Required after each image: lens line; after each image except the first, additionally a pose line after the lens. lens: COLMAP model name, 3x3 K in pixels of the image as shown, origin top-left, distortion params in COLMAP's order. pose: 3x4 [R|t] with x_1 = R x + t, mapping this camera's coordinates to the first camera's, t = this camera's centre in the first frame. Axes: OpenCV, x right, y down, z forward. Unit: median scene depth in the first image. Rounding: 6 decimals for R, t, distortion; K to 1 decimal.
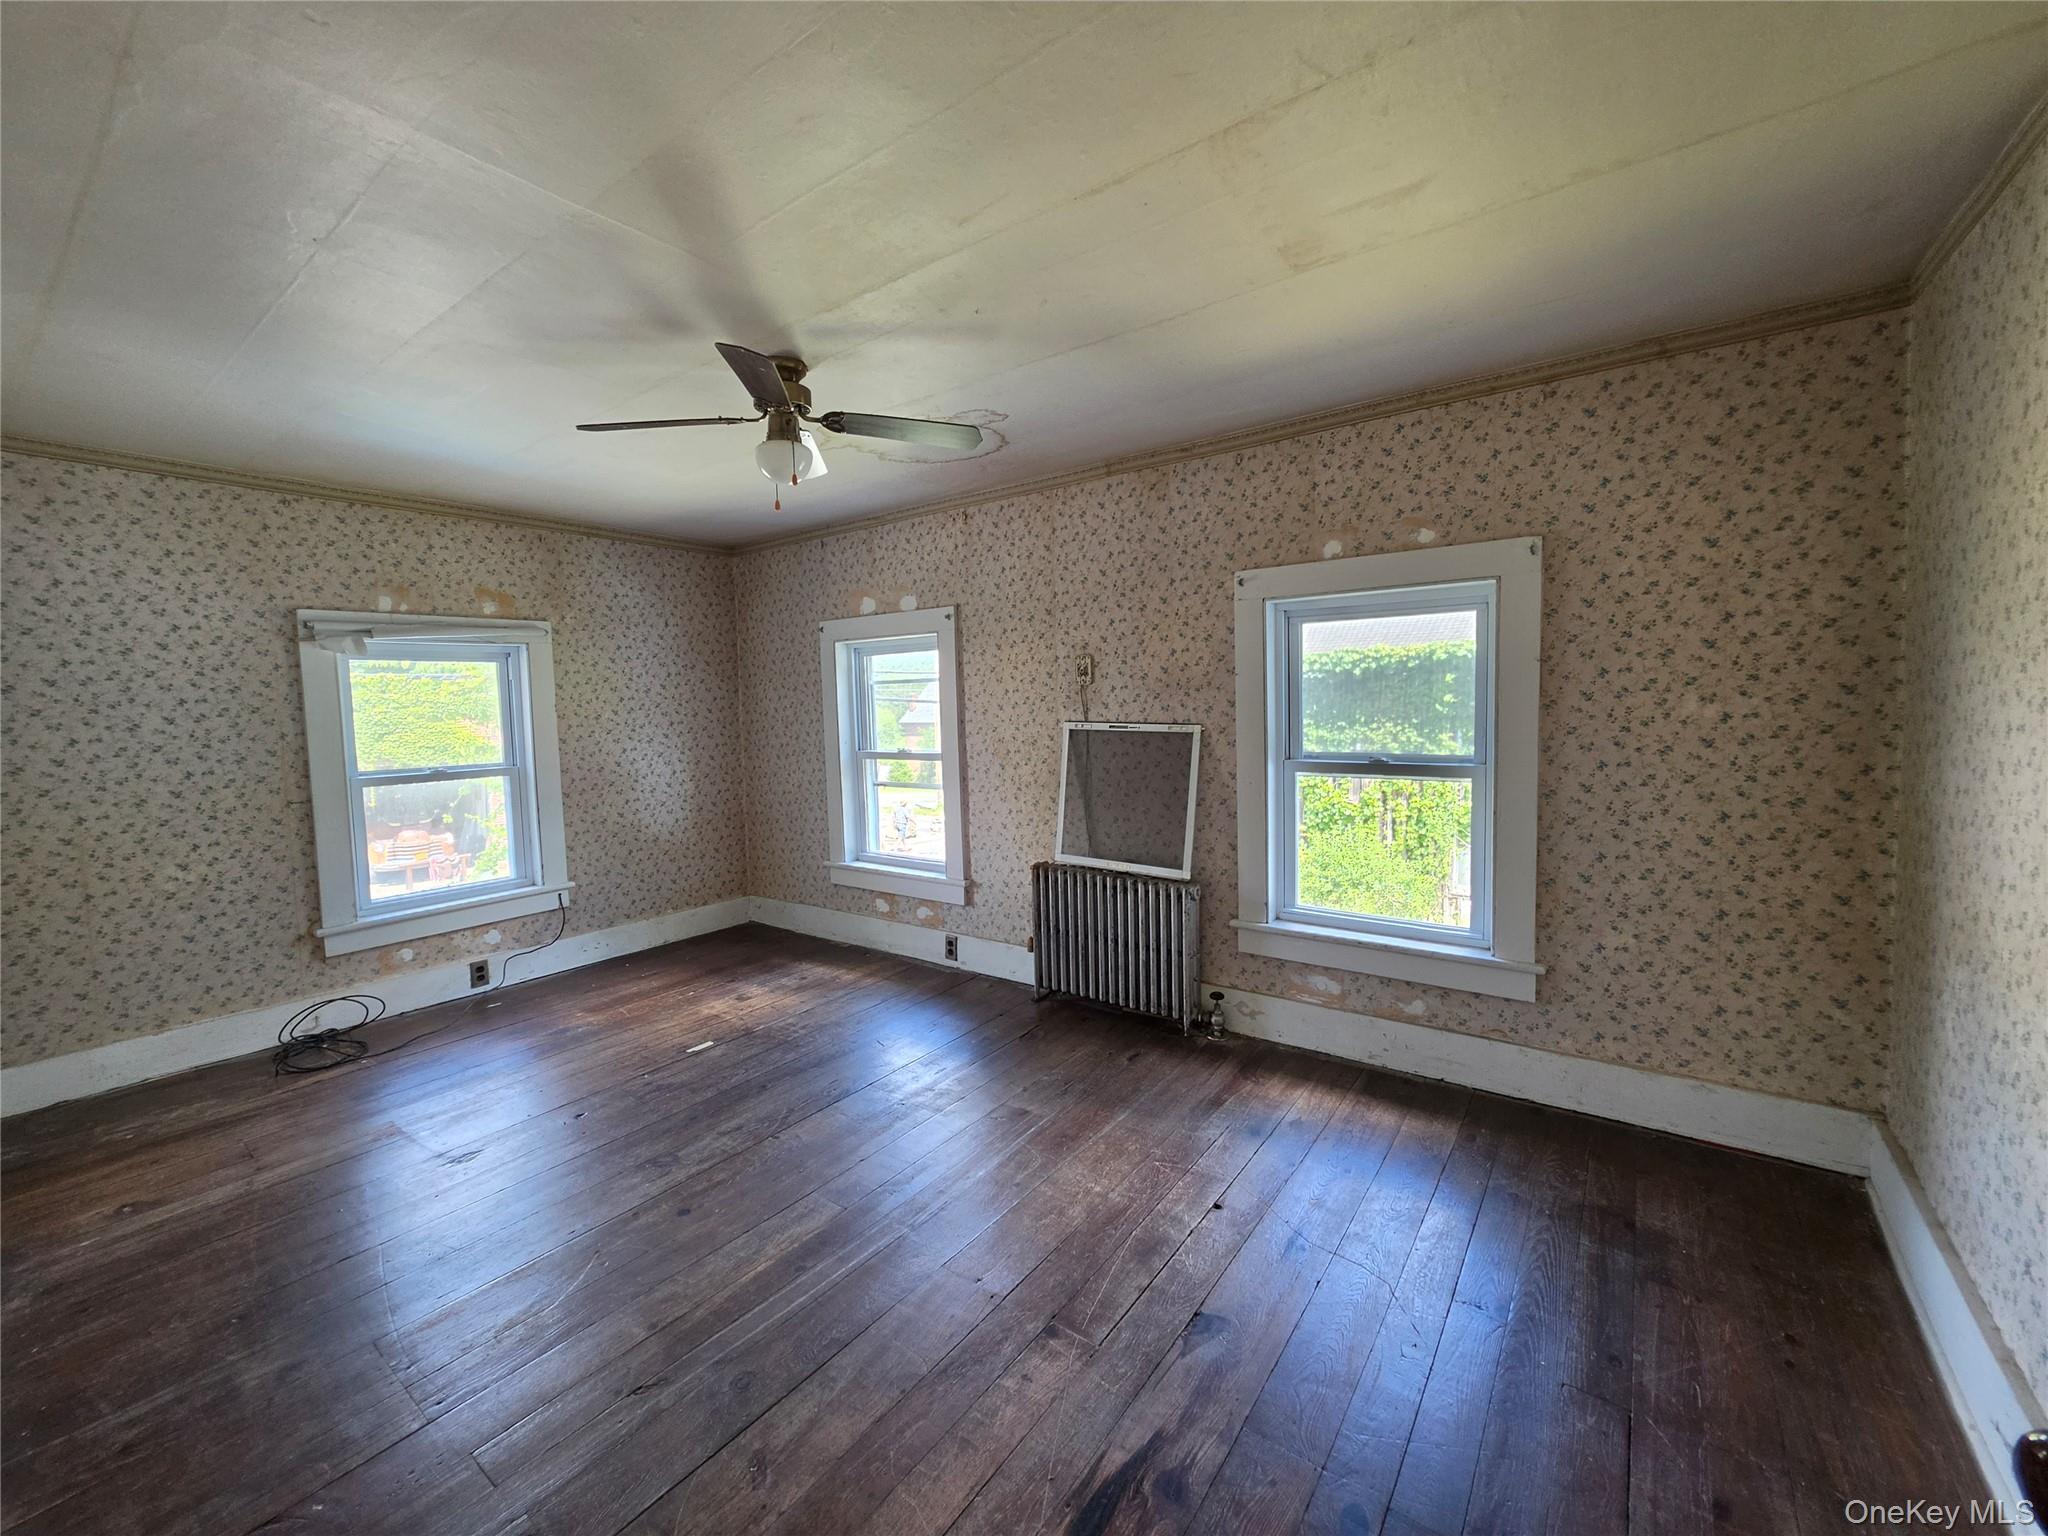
lens RADIAL K [[822.0, 0, 1024.0], [0, 822.0, 768.0], [0, 0, 1]] dist [-0.000074, 0.000075]
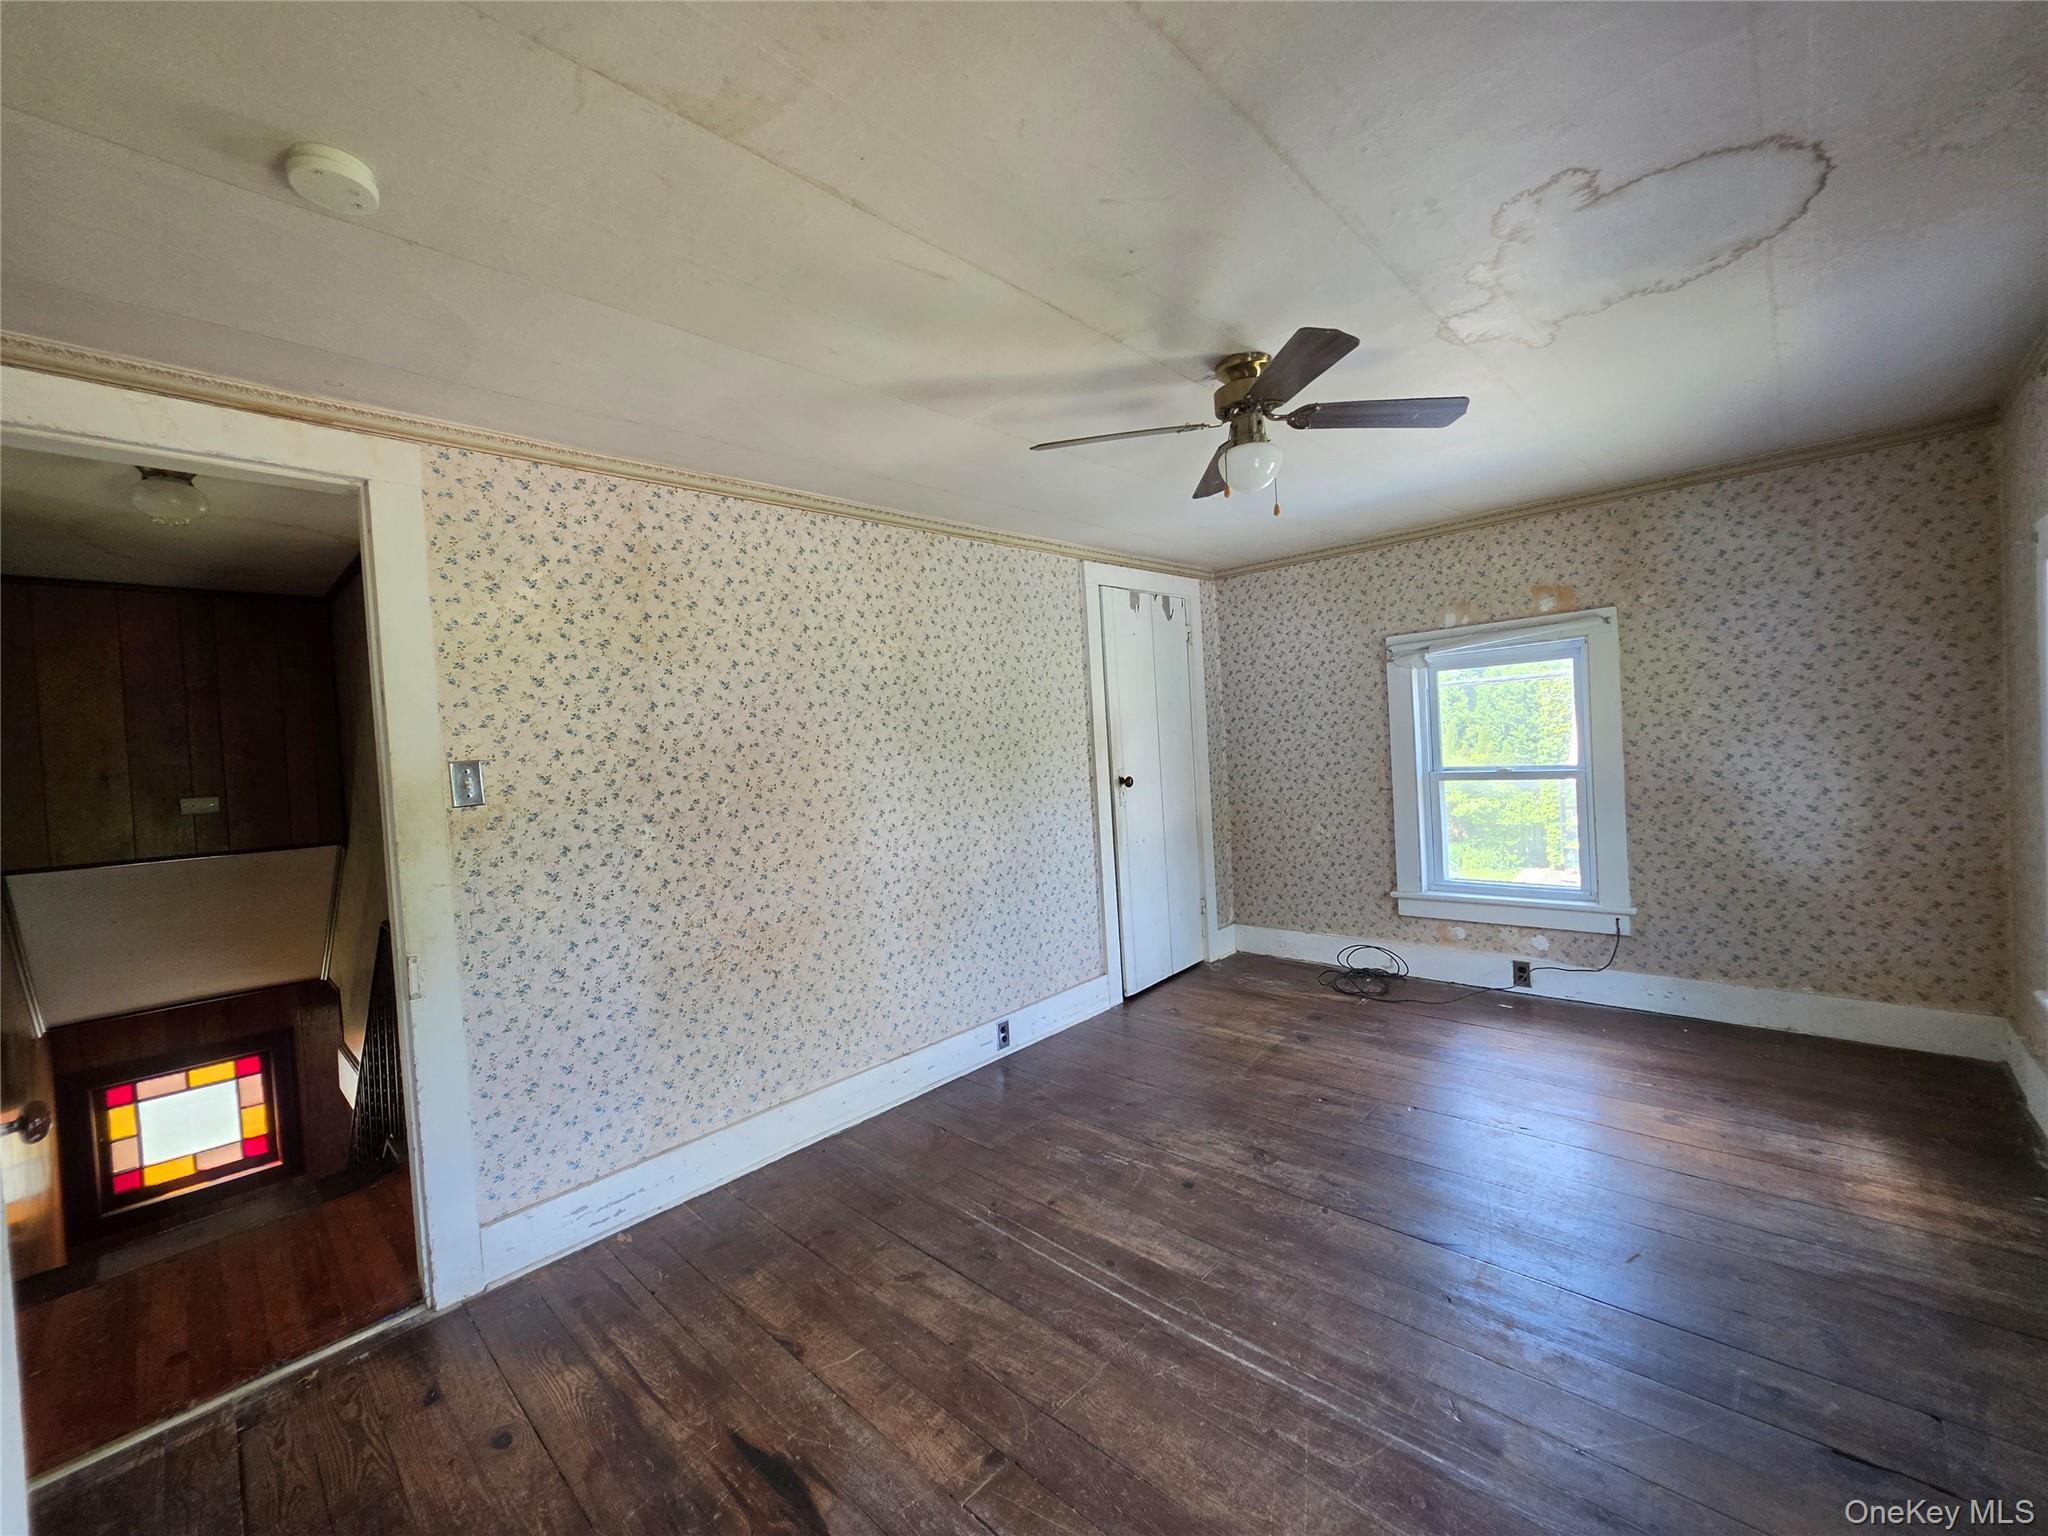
lens RADIAL K [[832.7, 0, 1029.3], [0, 832.7, 776.5], [0, 0, 1]] dist [-0.001064, 0.000183]
pose [[-0.114369, 0.072980, -0.990754, 0.407799], [-0.017747, 0.996989, 0.075488, -0.057766], [0.993280, 0.026216, -0.112730, 0.524255]]
